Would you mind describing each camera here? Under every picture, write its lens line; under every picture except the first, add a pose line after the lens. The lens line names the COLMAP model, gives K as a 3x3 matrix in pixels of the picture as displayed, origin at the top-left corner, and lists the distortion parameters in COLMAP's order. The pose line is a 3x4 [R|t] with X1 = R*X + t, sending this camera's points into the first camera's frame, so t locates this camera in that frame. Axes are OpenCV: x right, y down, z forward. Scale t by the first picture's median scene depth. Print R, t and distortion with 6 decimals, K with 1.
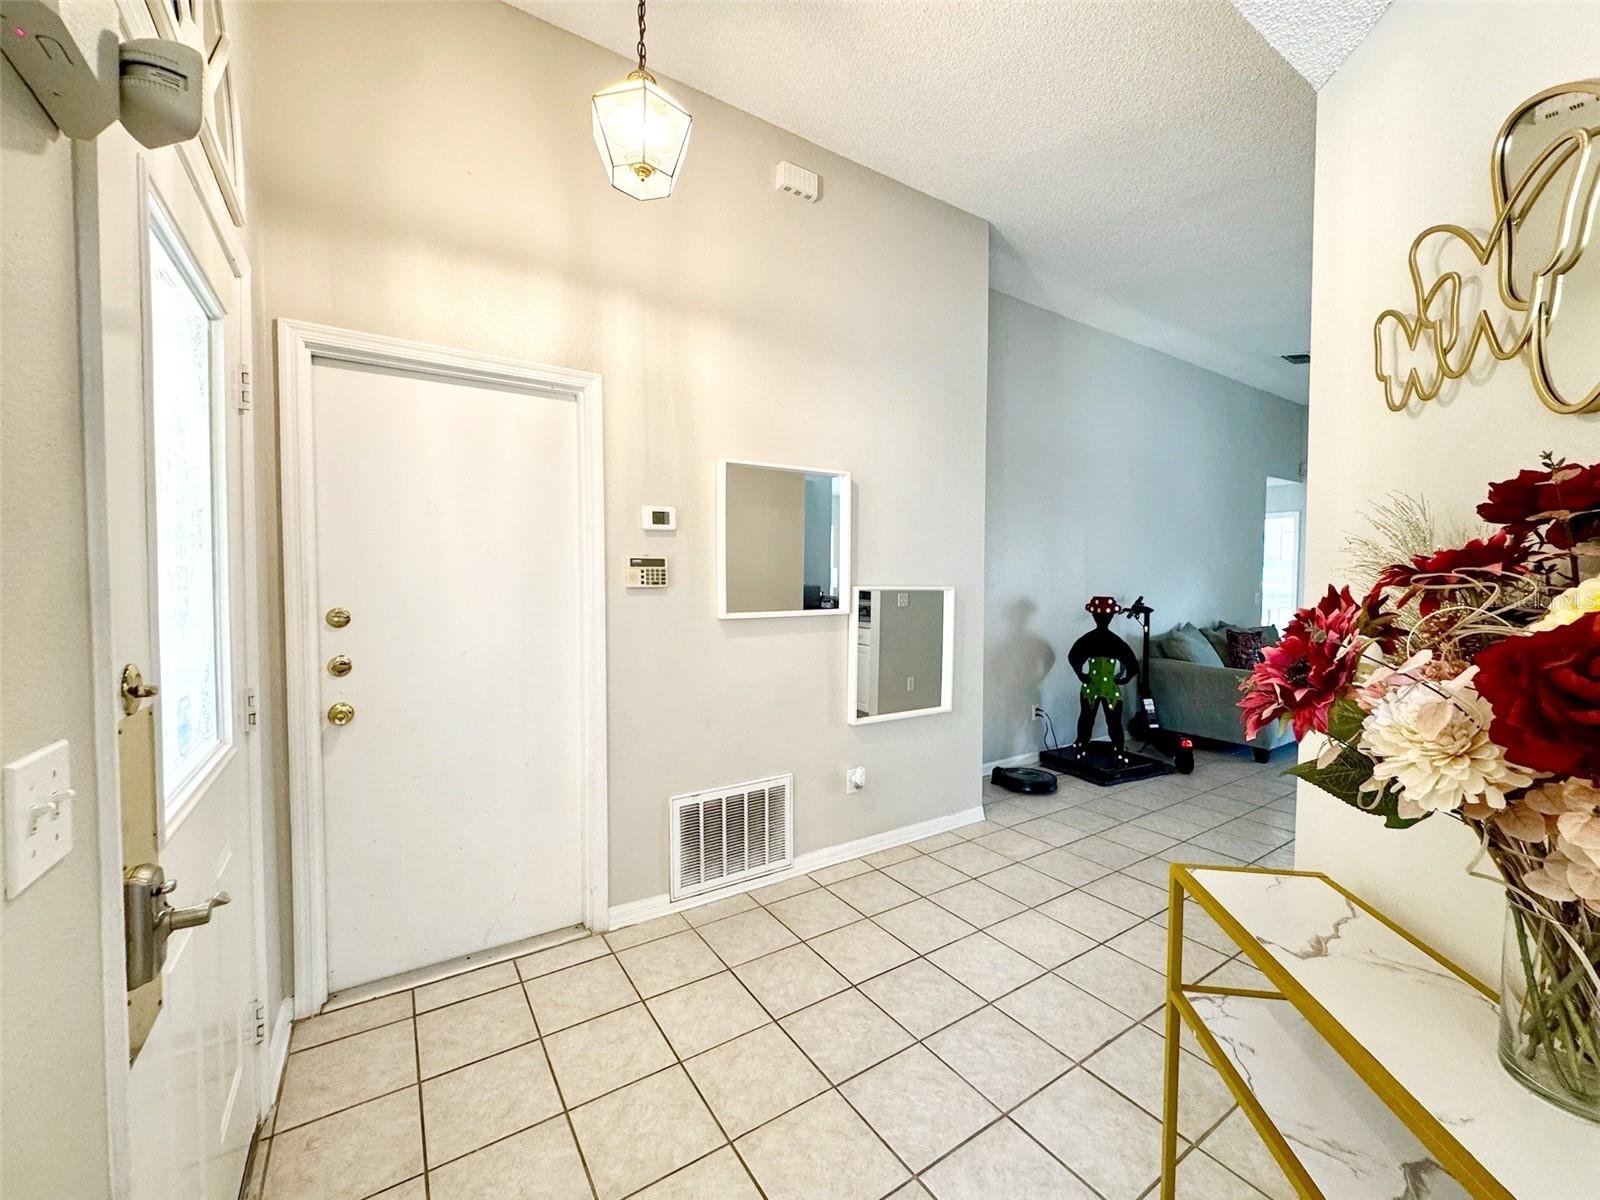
lens RADIAL K [[637.1, 0, 796.9], [0, 637.1, 601.7], [0, 0, 1]] dist [-0.004005, 0.000273]
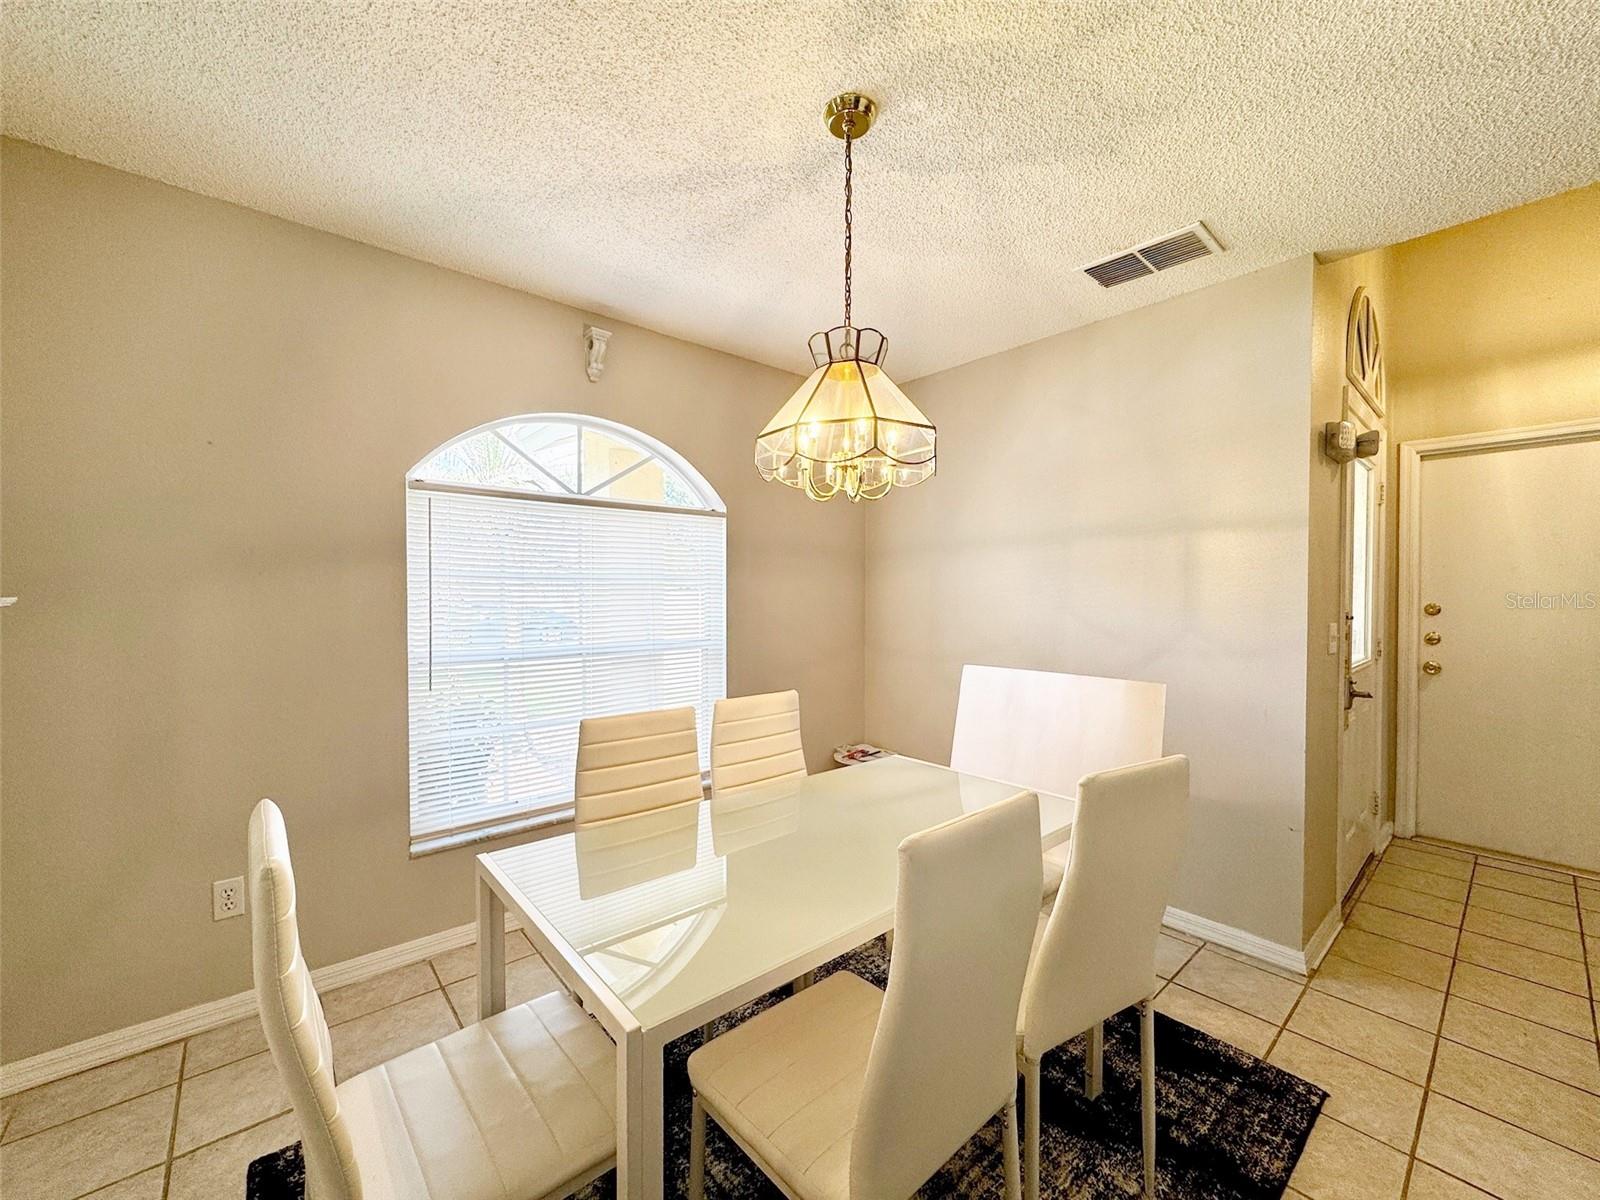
lens RADIAL K [[637.1, 0, 794.9], [0, 637.1, 600.9], [0, 0, 1]] dist [-0.004005, 0.000273]
pose [[0.132338, 0.009782, -0.991156, 0.715897], [-0.036593, 0.999318, 0.004977, 0.056454], [0.990529, 0.035611, 0.132606, -0.888950]]
